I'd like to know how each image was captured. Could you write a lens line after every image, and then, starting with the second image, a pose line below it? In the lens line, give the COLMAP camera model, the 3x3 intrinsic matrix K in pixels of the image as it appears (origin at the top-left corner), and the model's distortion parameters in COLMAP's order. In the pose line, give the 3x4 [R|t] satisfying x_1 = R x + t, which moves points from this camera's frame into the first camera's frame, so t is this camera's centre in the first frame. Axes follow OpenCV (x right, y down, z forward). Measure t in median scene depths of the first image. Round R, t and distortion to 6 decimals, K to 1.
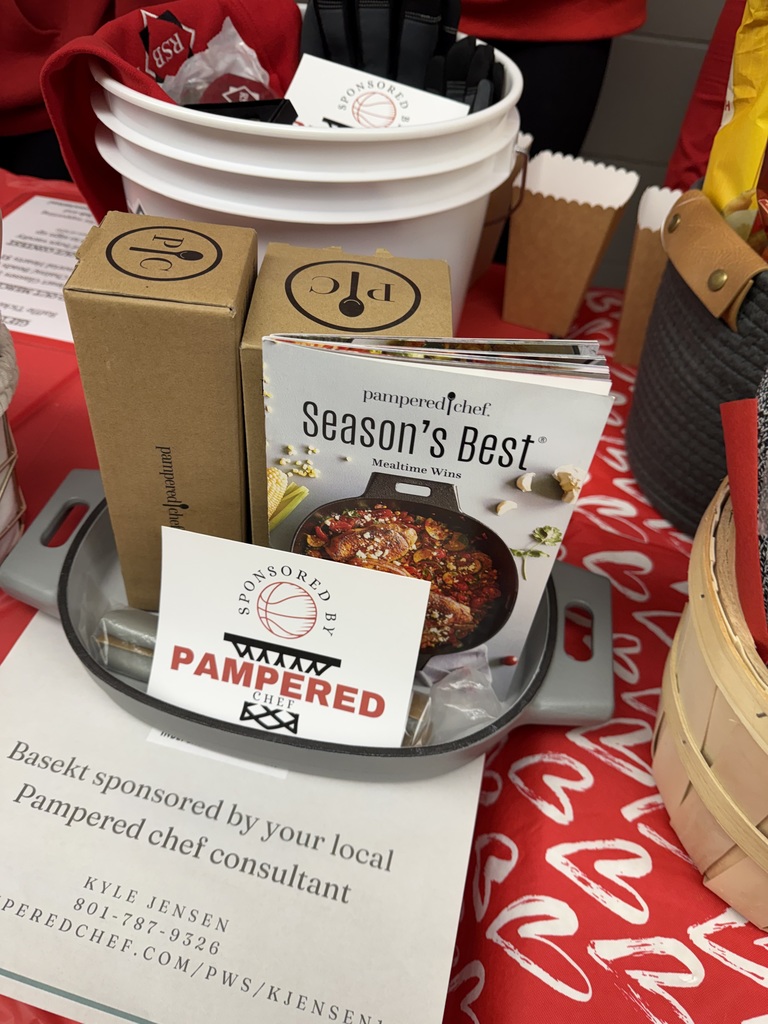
lens RADIAL K [[715.9, 0, 384.0], [0, 715.9, 512.0], [0, 0, 1]] dist [-0.002052, -0.003207]
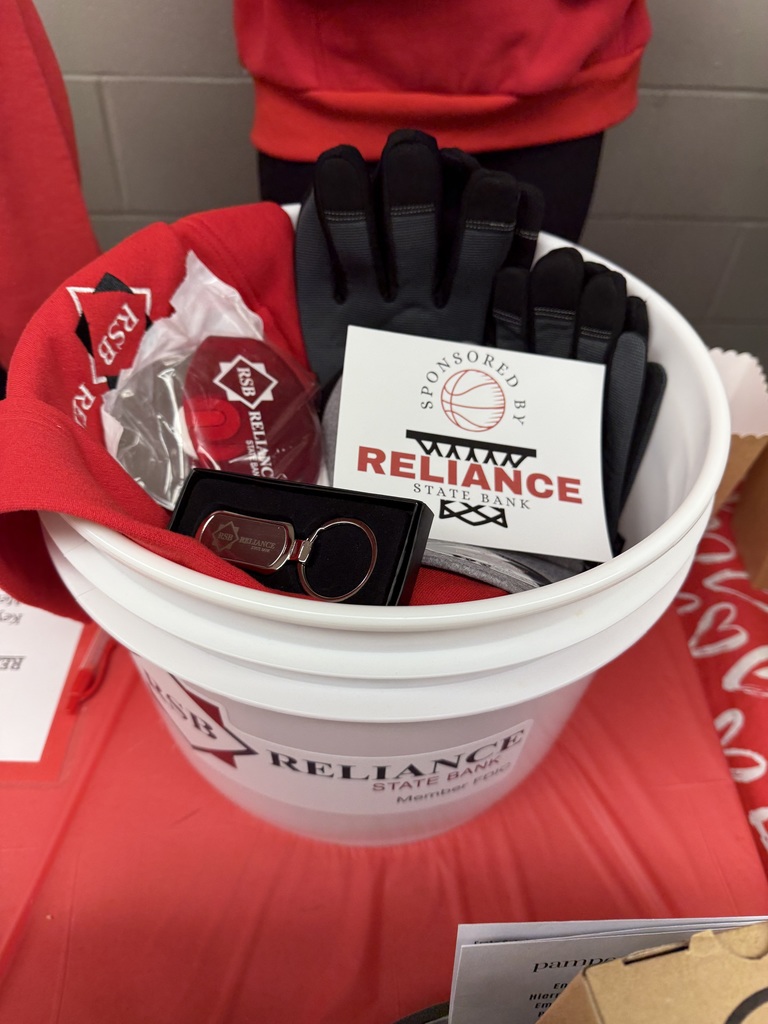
lens RADIAL K [[715.9, 0, 384.0], [0, 715.9, 512.0], [0, 0, 1]] dist [-0.002052, -0.003207]
pose [[0.971751, -0.190169, 0.139773, -0.189786], [0.187245, 0.981728, 0.033902, -0.463235], [-0.143666, -0.006772, 0.989603, 0.337636]]
